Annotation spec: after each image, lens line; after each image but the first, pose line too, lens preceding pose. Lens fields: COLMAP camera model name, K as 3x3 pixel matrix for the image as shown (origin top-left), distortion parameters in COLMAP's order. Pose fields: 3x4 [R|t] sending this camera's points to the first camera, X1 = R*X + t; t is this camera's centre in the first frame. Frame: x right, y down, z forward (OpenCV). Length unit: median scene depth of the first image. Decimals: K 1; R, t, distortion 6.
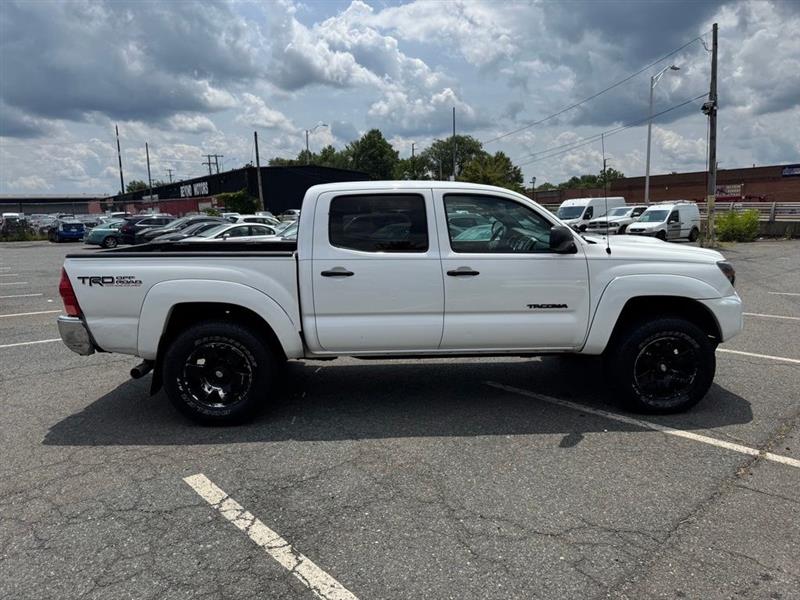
lens RADIAL K [[562.9, 0, 401.8], [0, 562.9, 306.0], [0, 0, 1]] dist [0.040418, -0.052183]
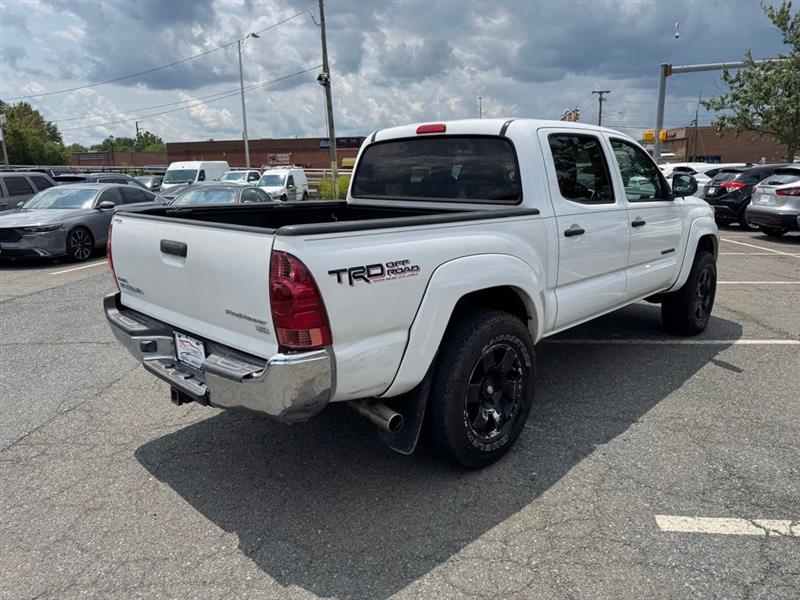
lens RADIAL K [[562.9, 0, 401.8], [0, 562.9, 306.0], [0, 0, 1]] dist [0.040418, -0.052183]
pose [[0.722730, -0.150129, 0.674628, -0.852309], [0.111422, 0.988663, 0.100647, -0.062341], [-0.682090, 0.002428, 0.731264, 0.572179]]
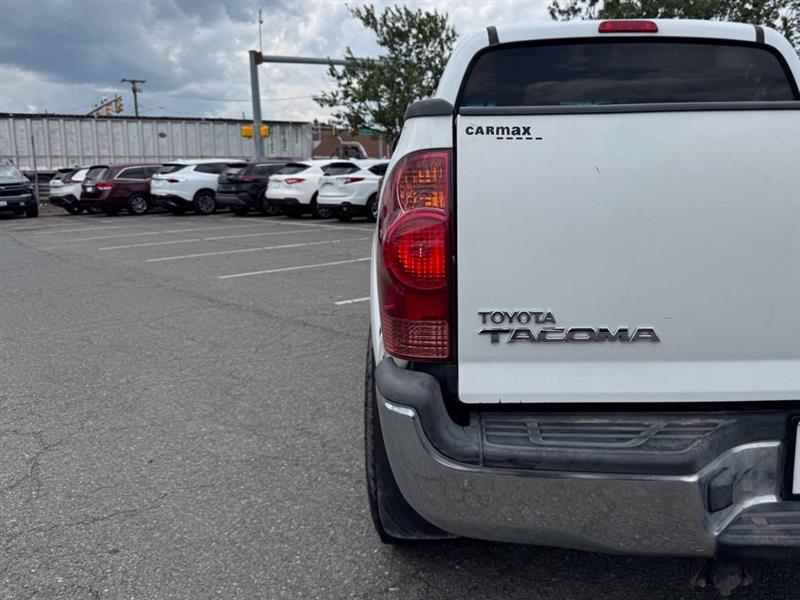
lens RADIAL K [[685.2, 0, 468.1], [0, 685.2, 261.2], [0, 0, 1]] dist [0.060668, -0.096951]
pose [[0.014873, -0.108549, 0.993980, -0.883535], [0.181616, 0.977847, 0.104070, -0.115291], [-0.983257, 0.178974, 0.034258, 1.350905]]
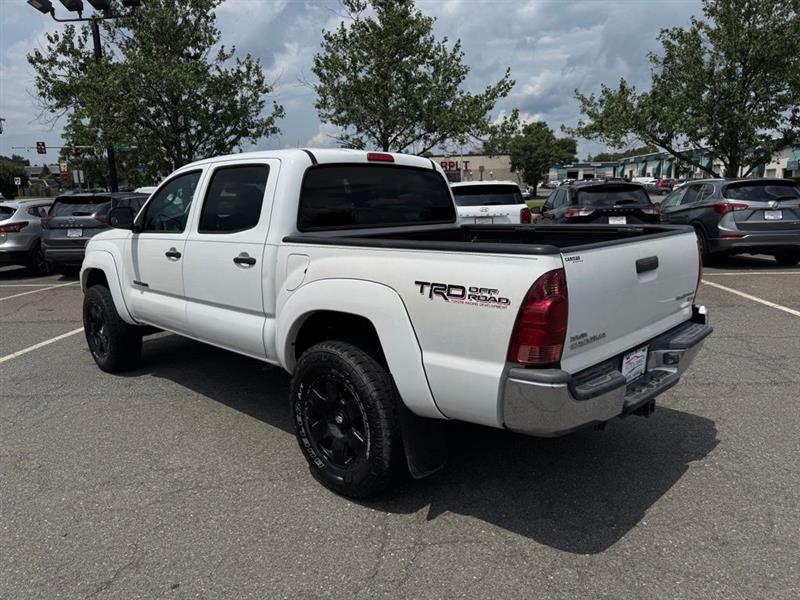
lens RADIAL K [[562.9, 0, 401.8], [0, 562.9, 306.0], [0, 0, 1]] dist [0.040418, -0.052183]
pose [[-0.684520, -0.108450, 0.720882, -0.882809], [0.149744, 0.946867, 0.284639, -0.266855], [-0.713449, 0.302789, -0.631910, 1.793108]]
